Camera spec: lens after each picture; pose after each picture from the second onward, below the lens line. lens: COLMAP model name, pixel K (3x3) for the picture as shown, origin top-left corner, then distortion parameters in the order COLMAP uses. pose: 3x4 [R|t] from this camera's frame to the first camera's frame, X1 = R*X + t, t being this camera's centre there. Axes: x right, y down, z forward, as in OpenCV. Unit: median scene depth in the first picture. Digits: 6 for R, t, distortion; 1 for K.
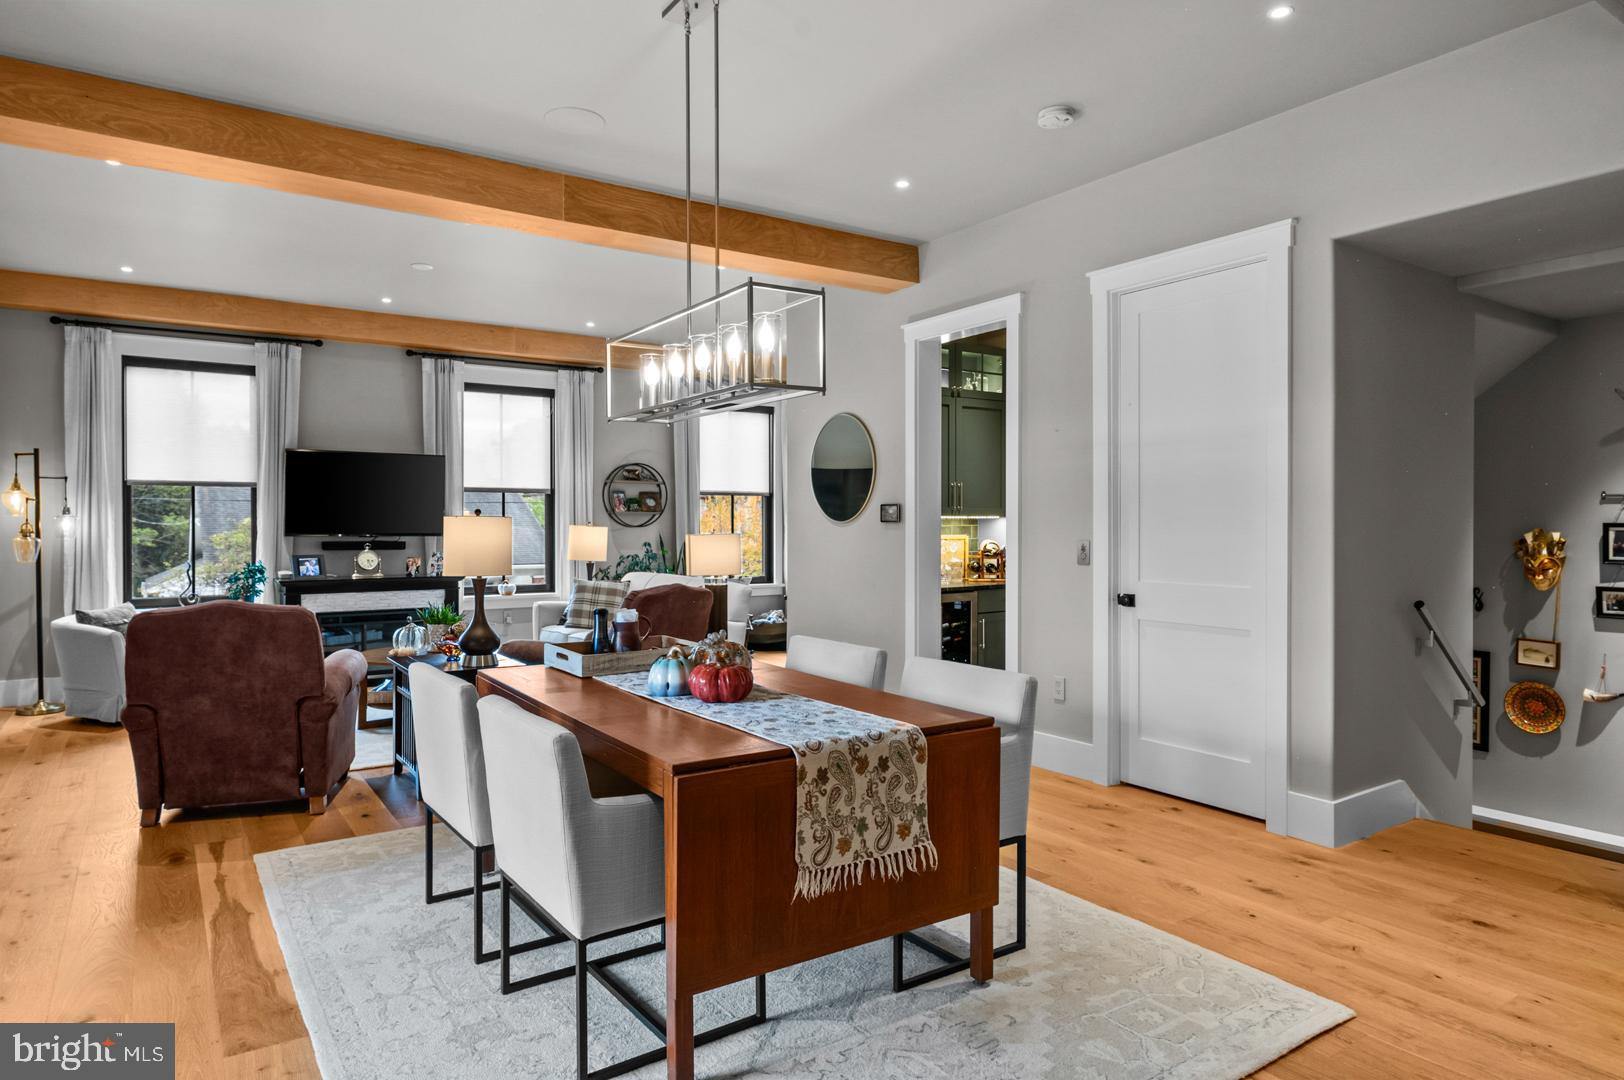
lens RADIAL K [[964.1, 0, 799.6], [0, 964.1, 528.4], [0, 0, 1]] dist [0.000981, -0.002003]
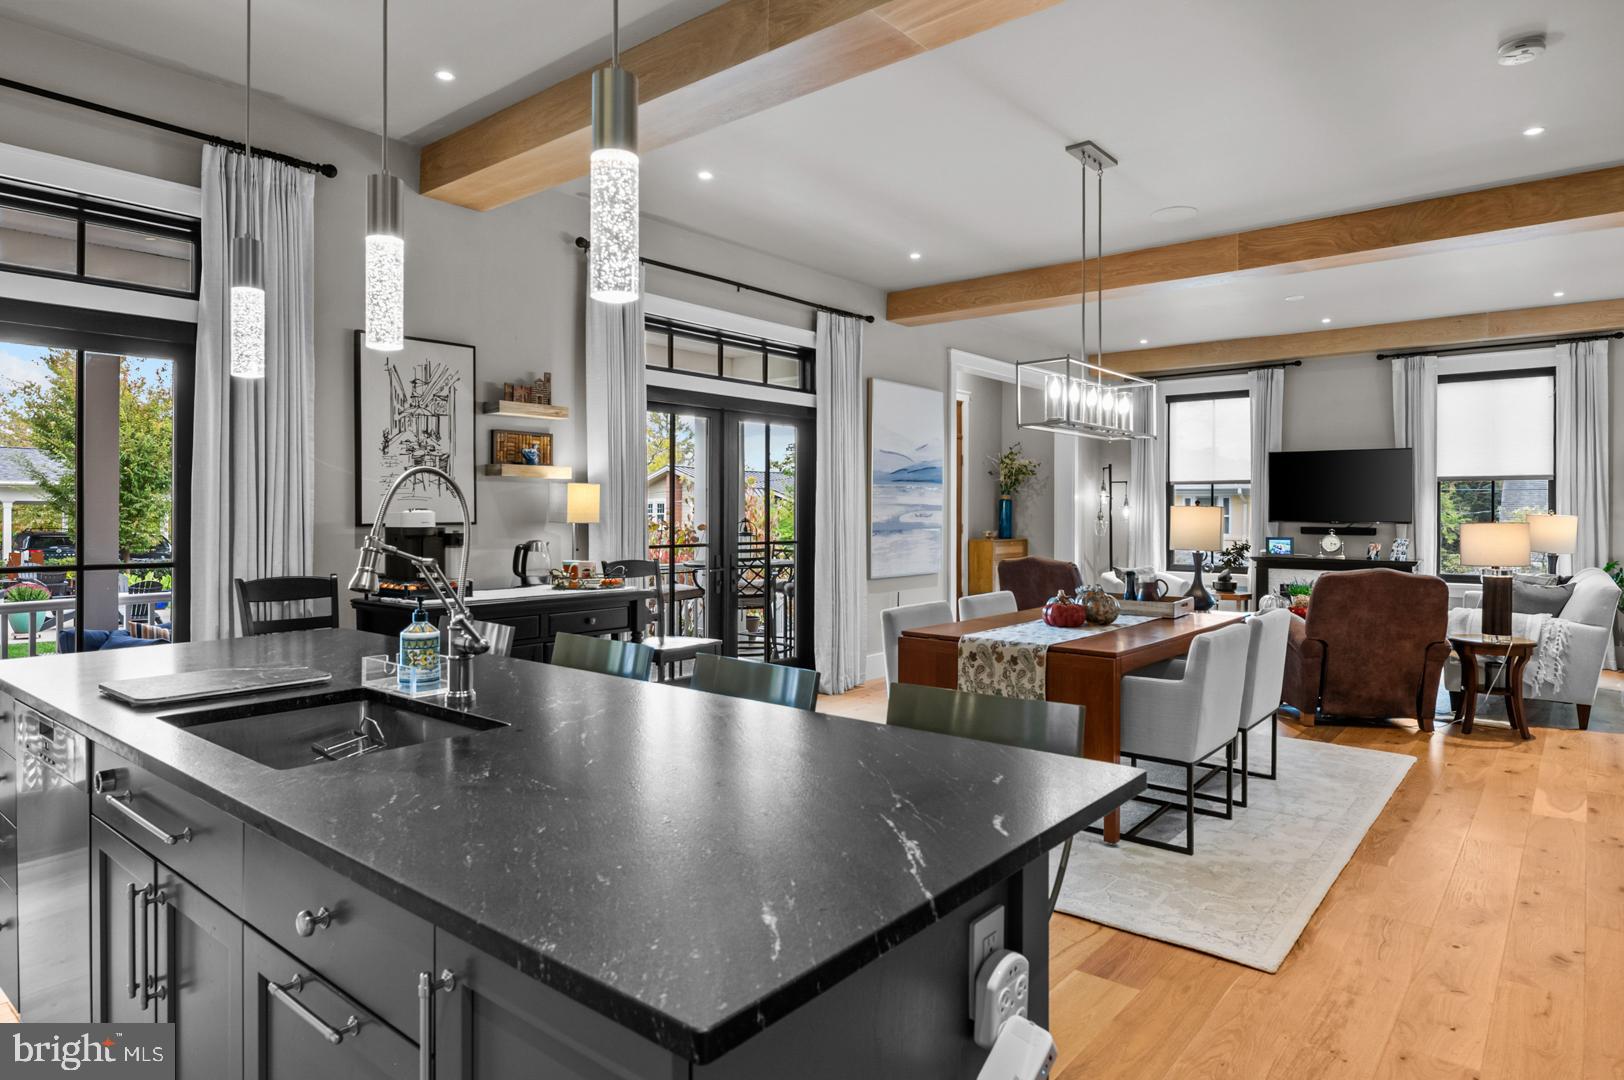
lens RADIAL K [[949.5, 0, 804.5], [0, 949.5, 510.5], [0, 0, 1]] dist [0.003885, -0.008527]
pose [[0.284075, -0.000115, -0.958802, 0.691151], [-0.006985, 0.999973, -0.002189, 0.000167], [0.958777, 0.007319, 0.284067, 0.097715]]
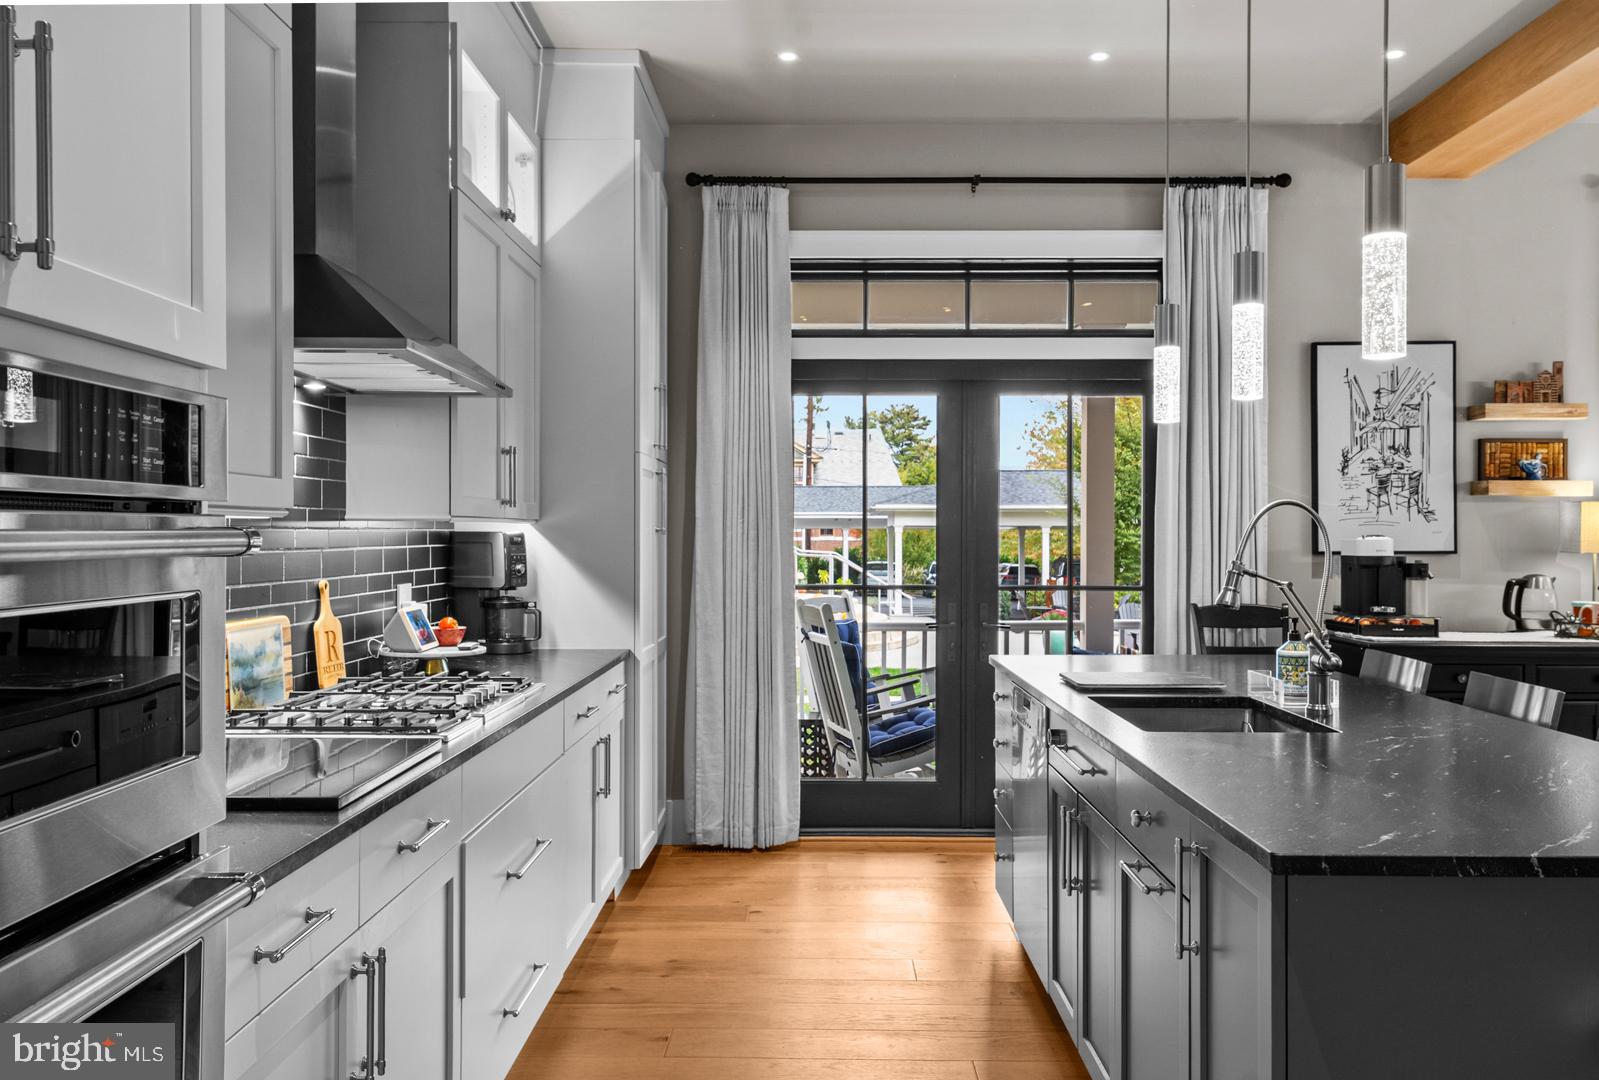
lens RADIAL K [[1271.2, 0, 799.5], [0, 1271.2, 540.0], [0, 0, 1]] dist [0.007746, 0.004996]
pose [[-0.568028, 0.003227, -0.823003, 0.865939], [-0.005491, 0.999955, 0.007710, -0.002208], [0.822991, 0.008898, -0.567985, 0.198702]]
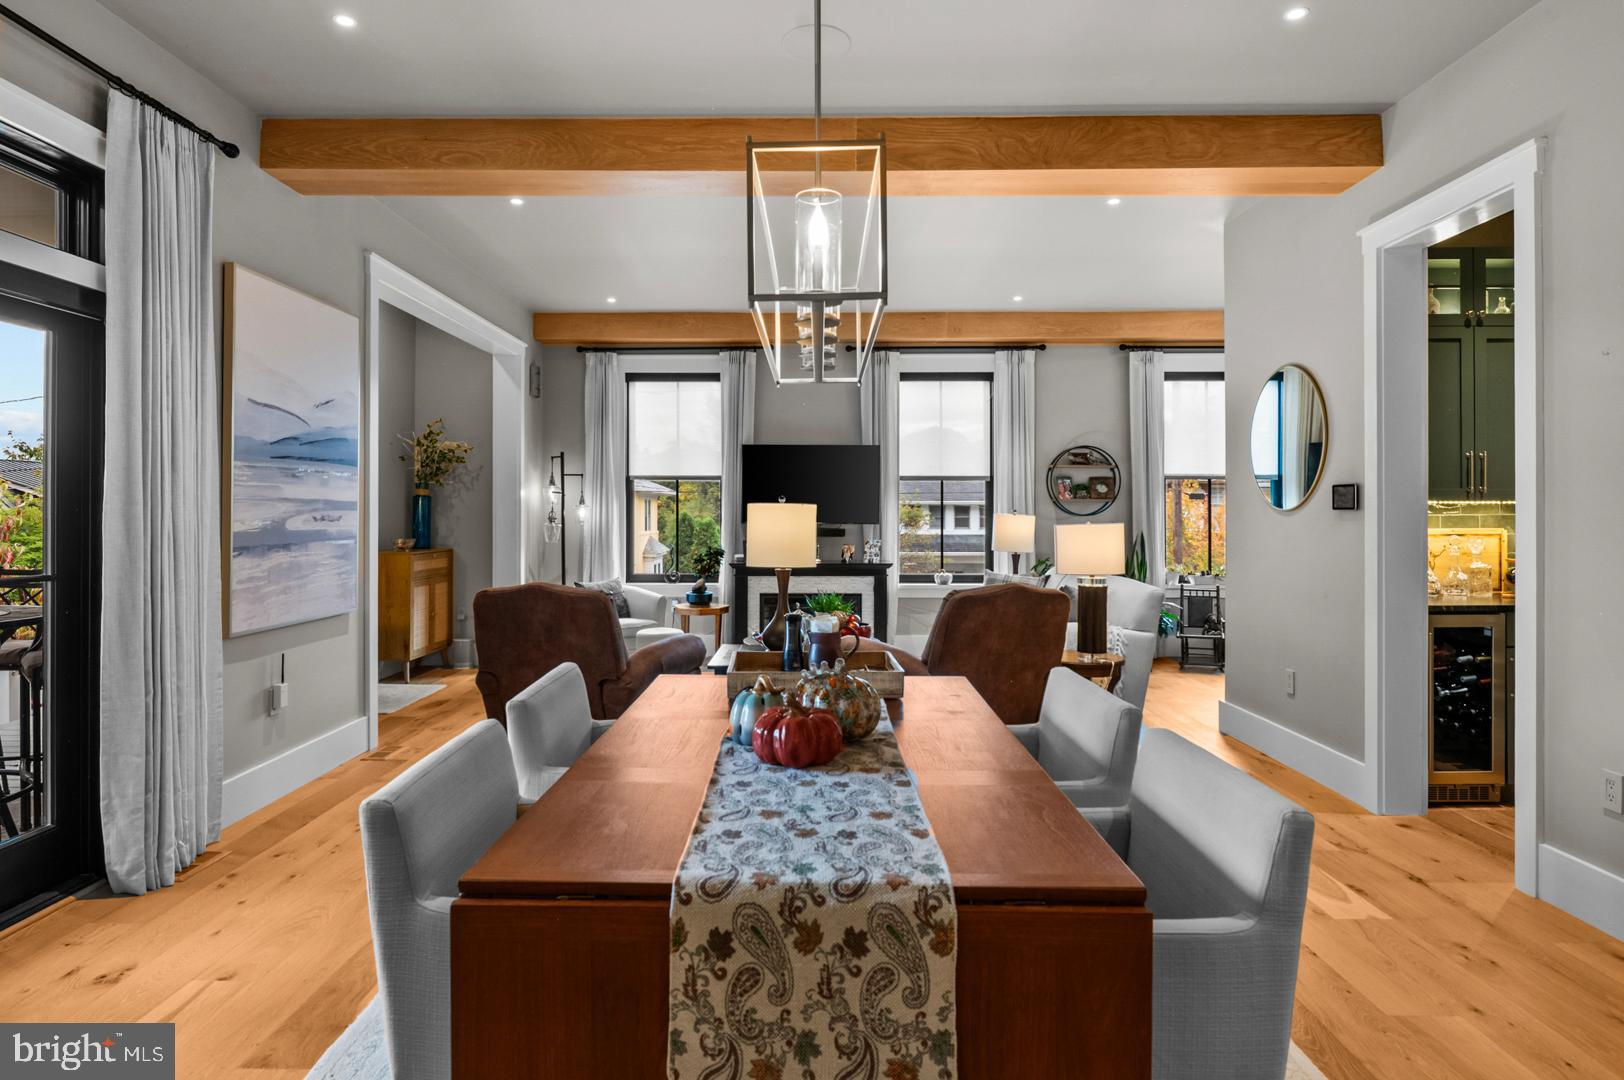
lens RADIAL K [[903.6, 0, 798.0], [0, 903.6, 509.4], [0, 0, 1]] dist [-0.001222, -0.004203]
pose [[0.823318, -0.001554, -0.567578, 0.162551], [-0.003394, 0.999965, -0.007660, -0.000127], [0.567570, 0.008233, 0.823284, 0.253527]]
